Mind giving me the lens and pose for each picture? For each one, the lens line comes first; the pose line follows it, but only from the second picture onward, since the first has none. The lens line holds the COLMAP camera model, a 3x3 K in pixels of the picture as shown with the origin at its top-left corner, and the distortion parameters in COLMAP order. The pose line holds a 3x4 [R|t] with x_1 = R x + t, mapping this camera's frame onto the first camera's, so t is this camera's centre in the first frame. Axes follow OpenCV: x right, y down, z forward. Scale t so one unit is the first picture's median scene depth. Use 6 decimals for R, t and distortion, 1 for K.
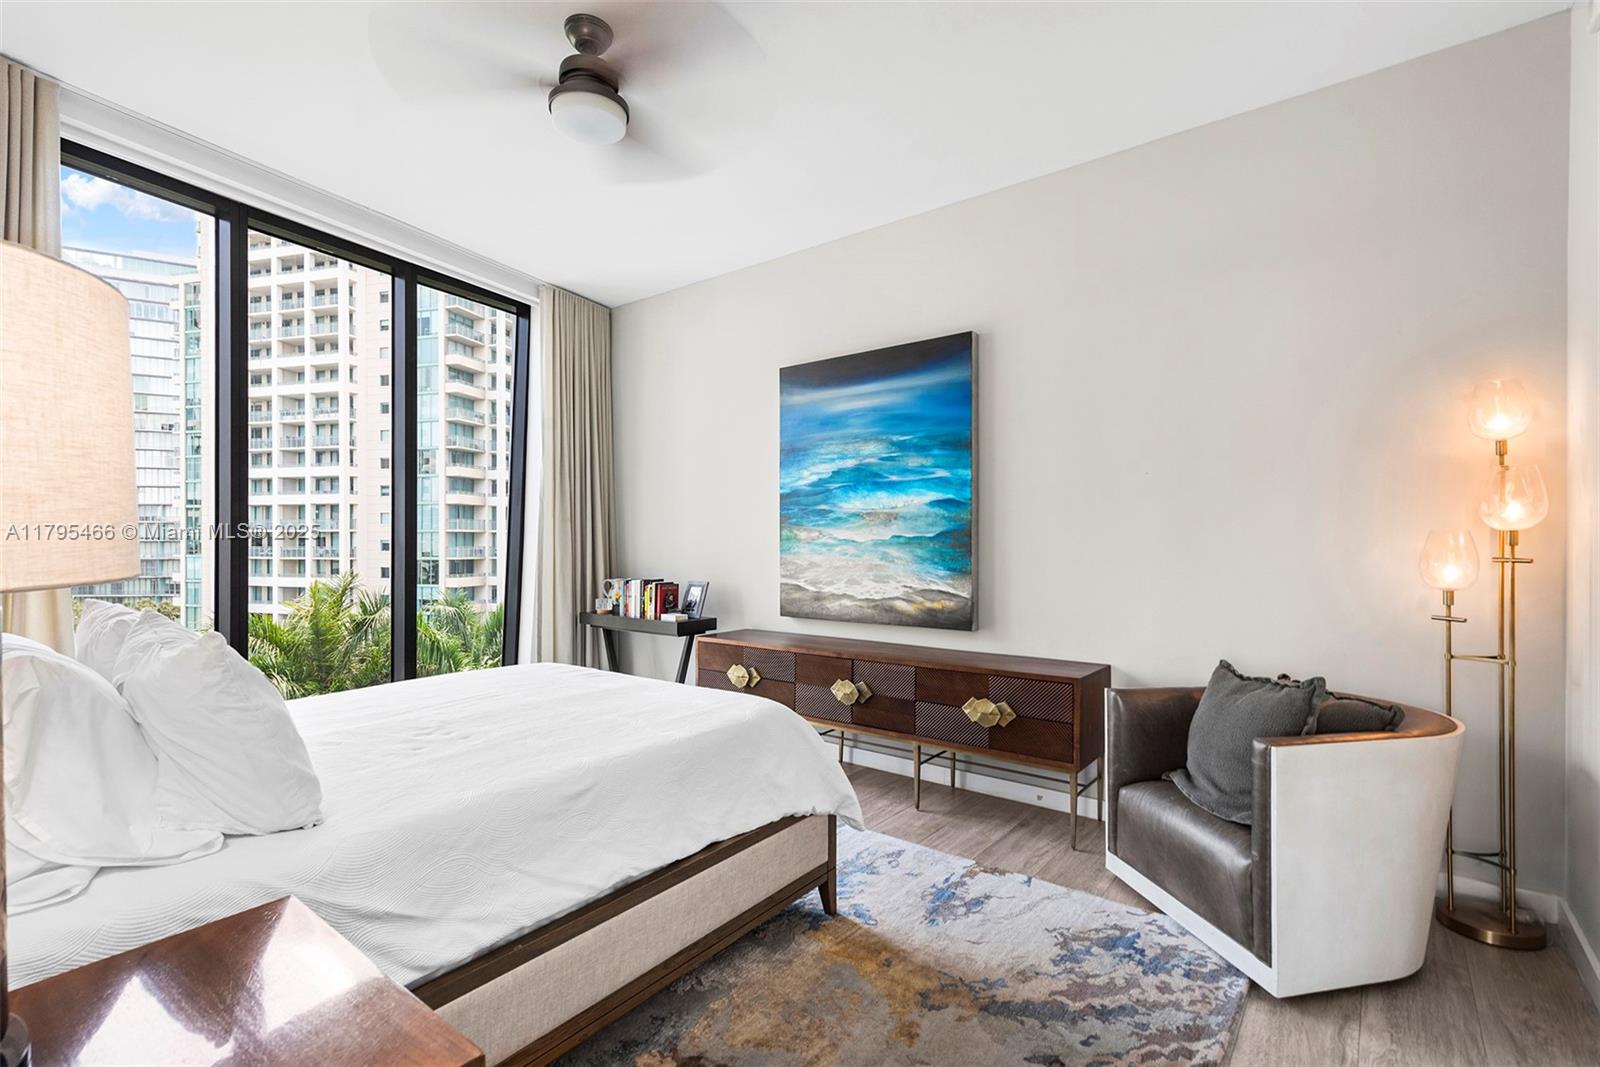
lens RADIAL K [[734.3, 0, 806.2], [0, 734.3, 543.7], [0, 0, 1]] dist [0.009039, -0.001560]
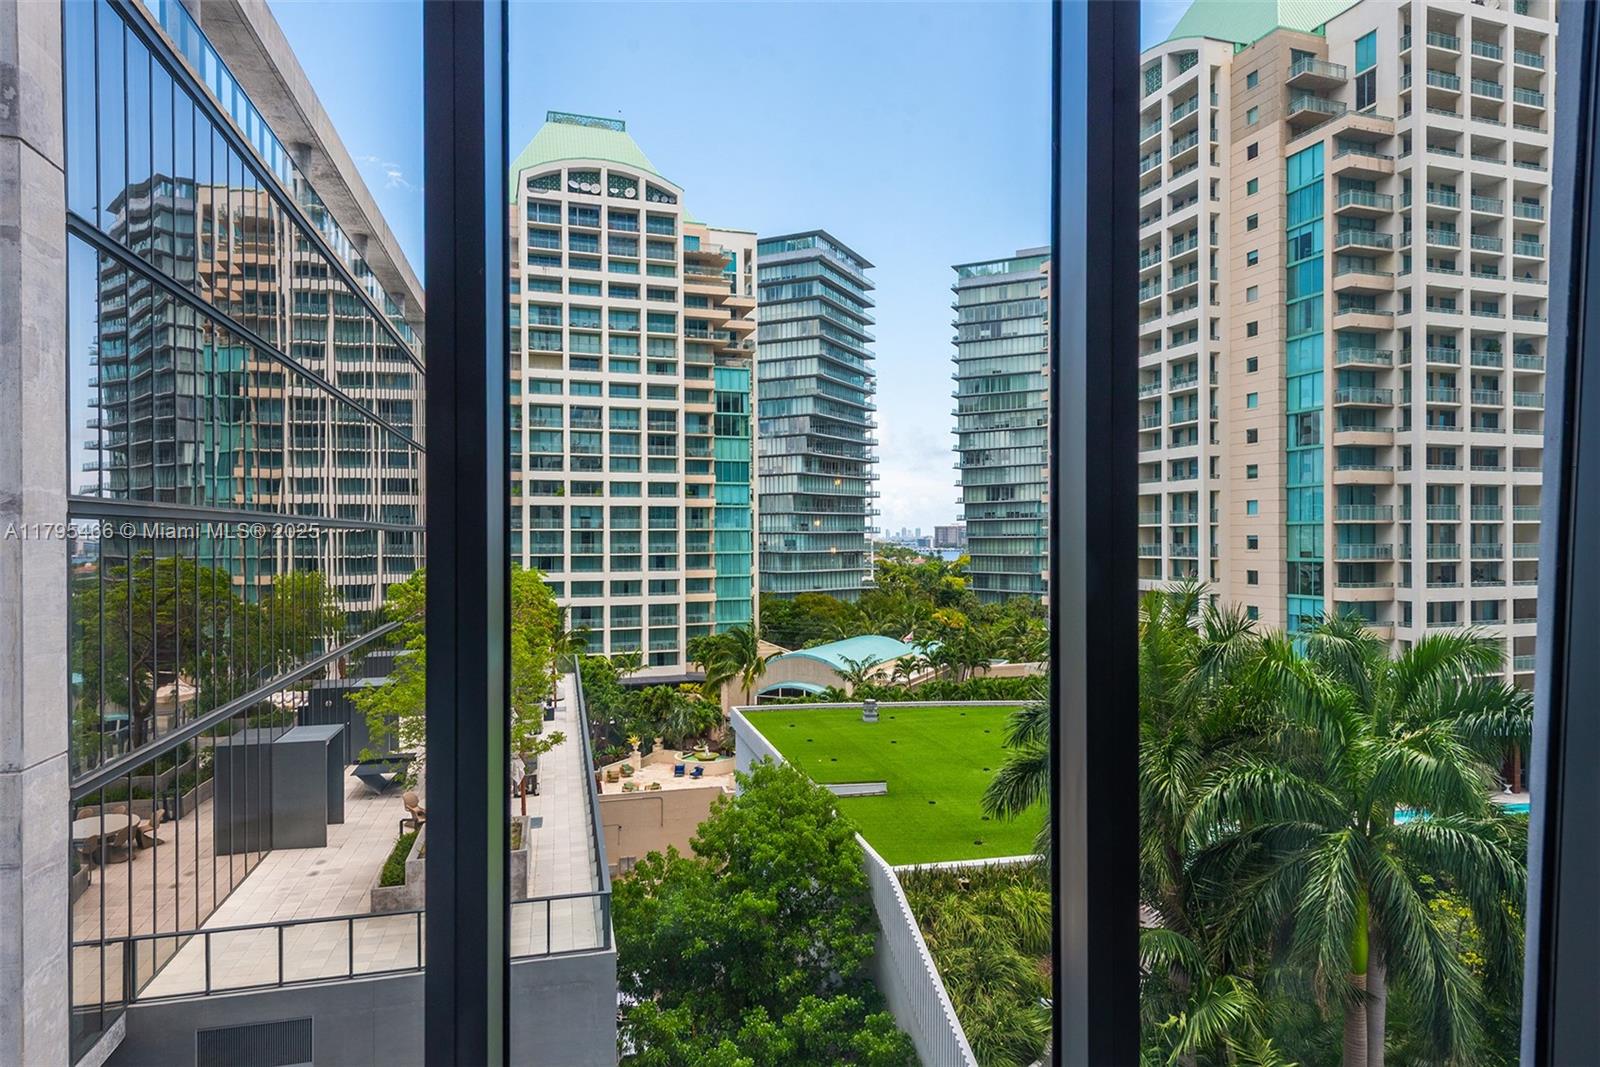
lens RADIAL K [[935.1, 0, 801.5], [0, 935.1, 542.8], [0, 0, 1]] dist [0.027740, -0.022125]
pose [[0.564625, 0.000996, -0.825347, -0.585978], [0.001314, 0.999997, 0.002106, -0.007636], [0.825346, -0.002273, 0.564622, 1.255491]]
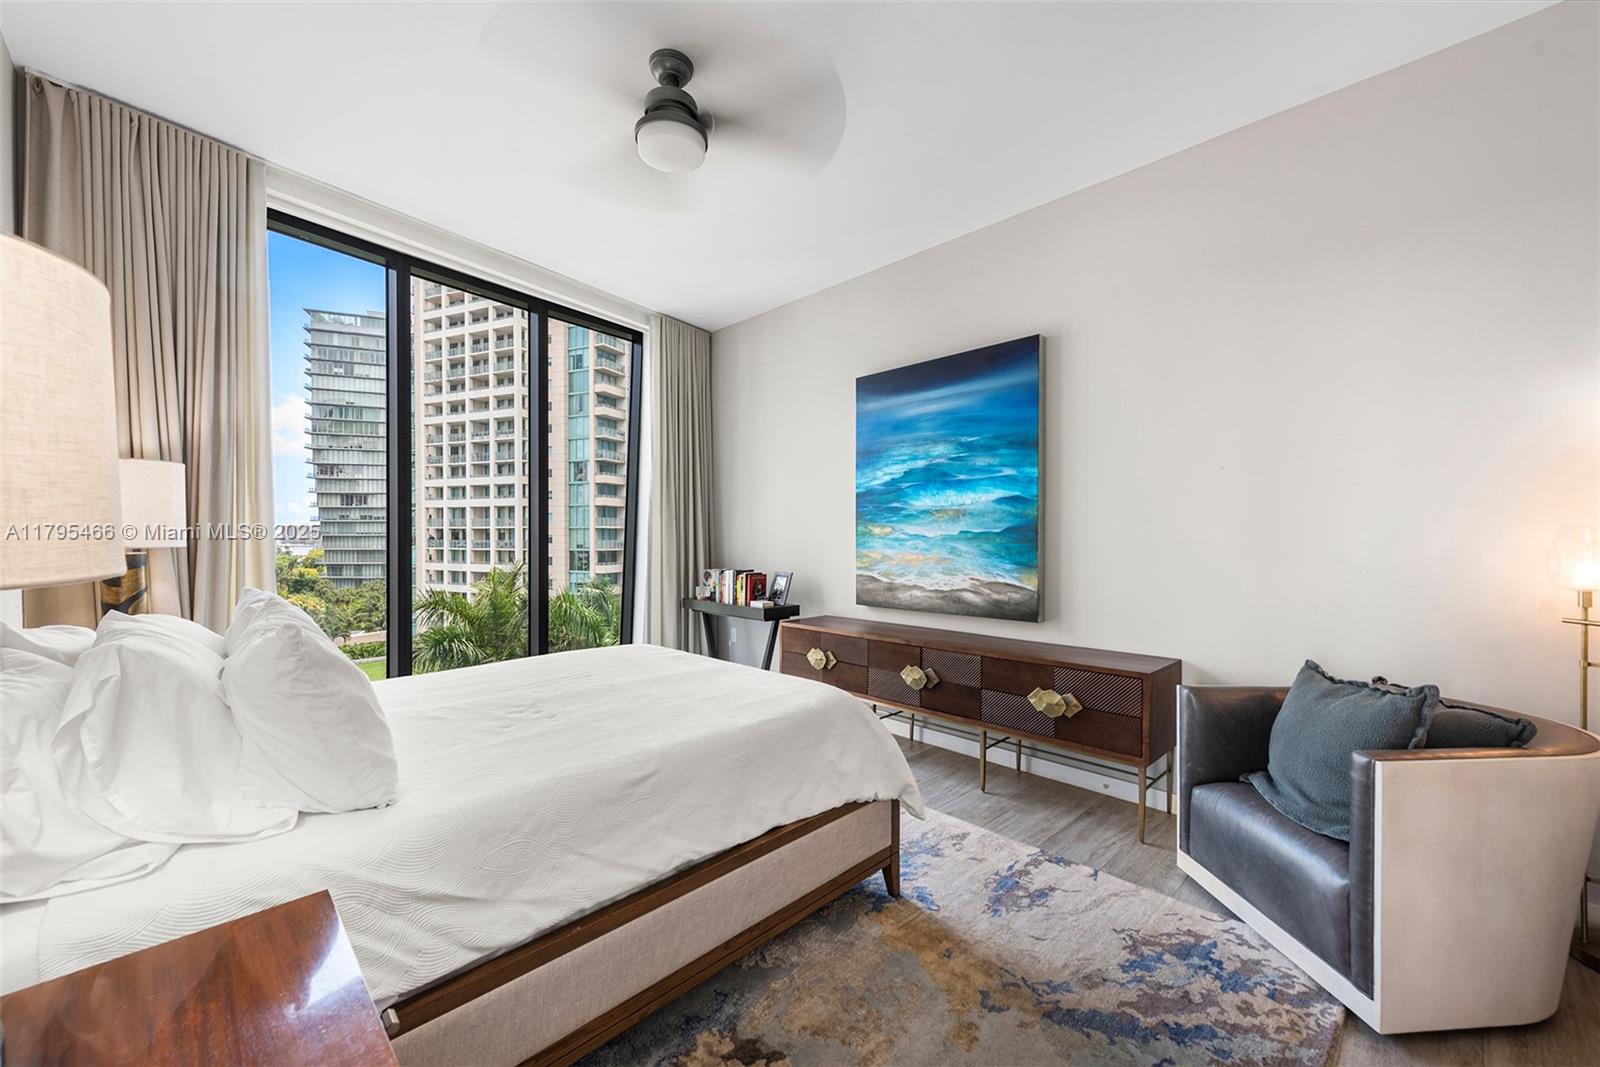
lens RADIAL K [[629.5, 0, 805.0], [0, 629.5, 543.1], [0, 0, 1]] dist [0.008447, -0.001773]
pose [[0.990771, 0.001495, -0.135538, 0.023167], [-0.000395, 0.999967, 0.008139, -0.001244], [0.135546, -0.008010, 0.990739, 0.084443]]
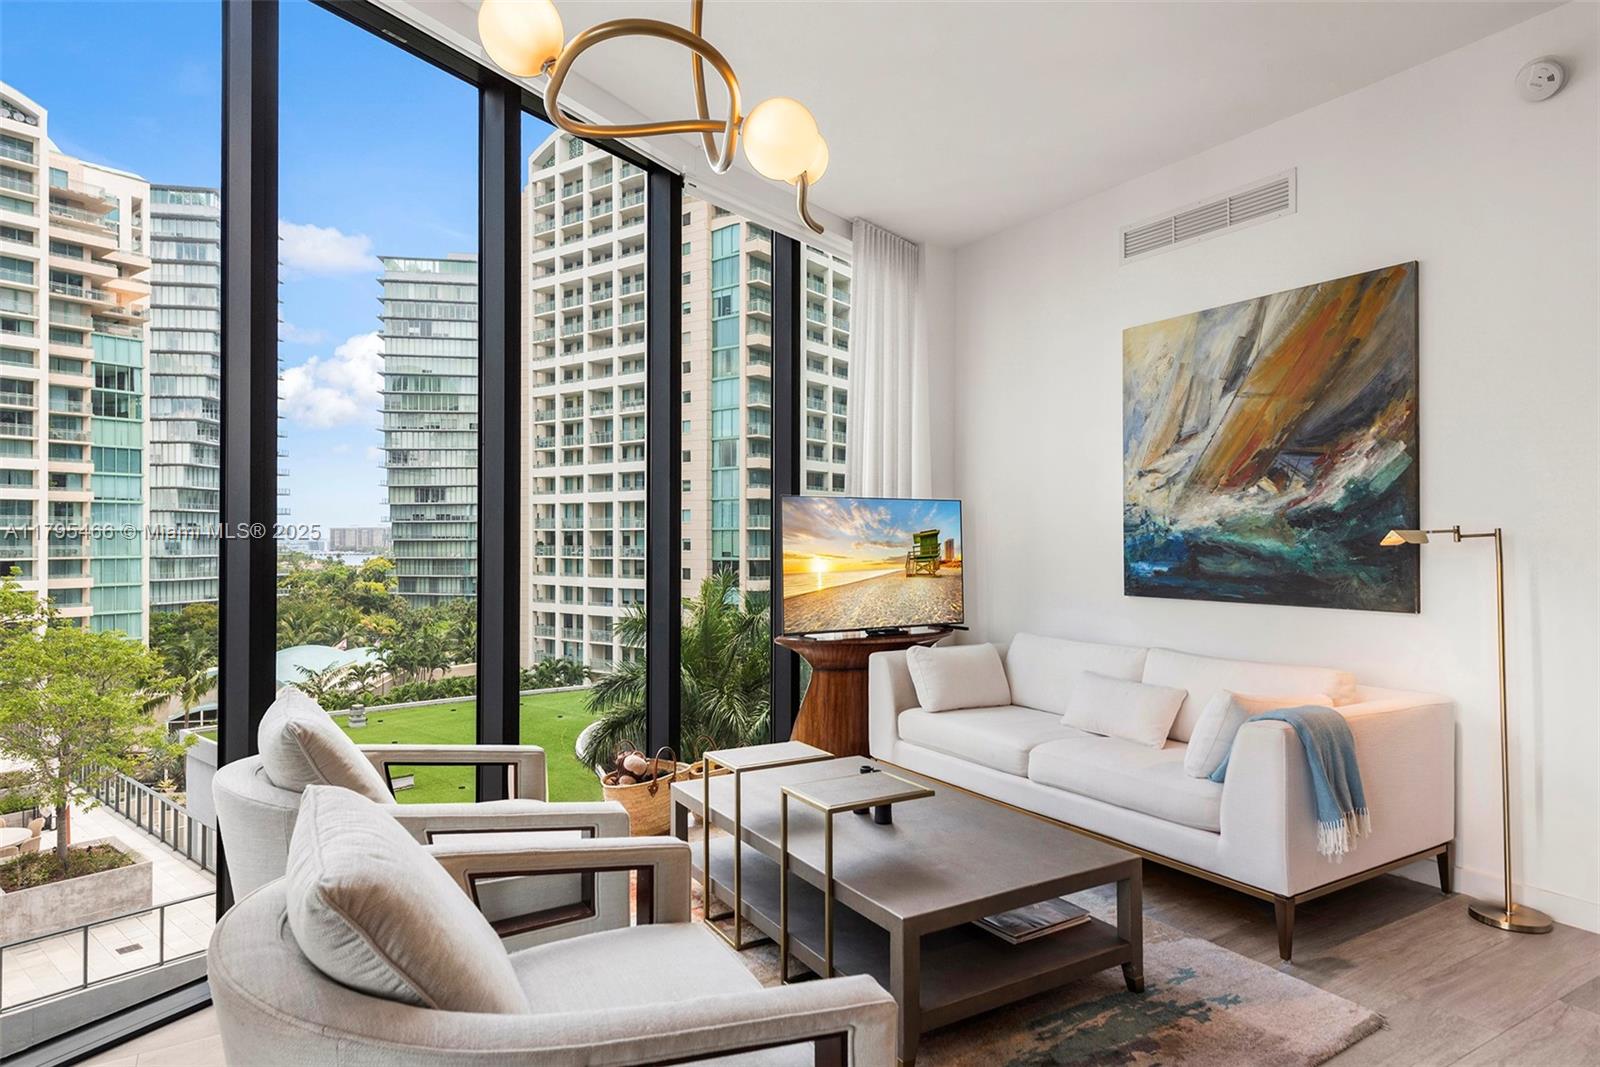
lens RADIAL K [[928.3, 0, 803.6], [0, 928.3, 537.8], [0, 0, 1]] dist [0.006143, -0.003047]
pose [[0.940227, -0.002197, -0.340540, -0.867924], [0.000113, 0.999981, -0.006139, 0.017826], [0.340547, 0.005734, 0.940210, -1.287244]]
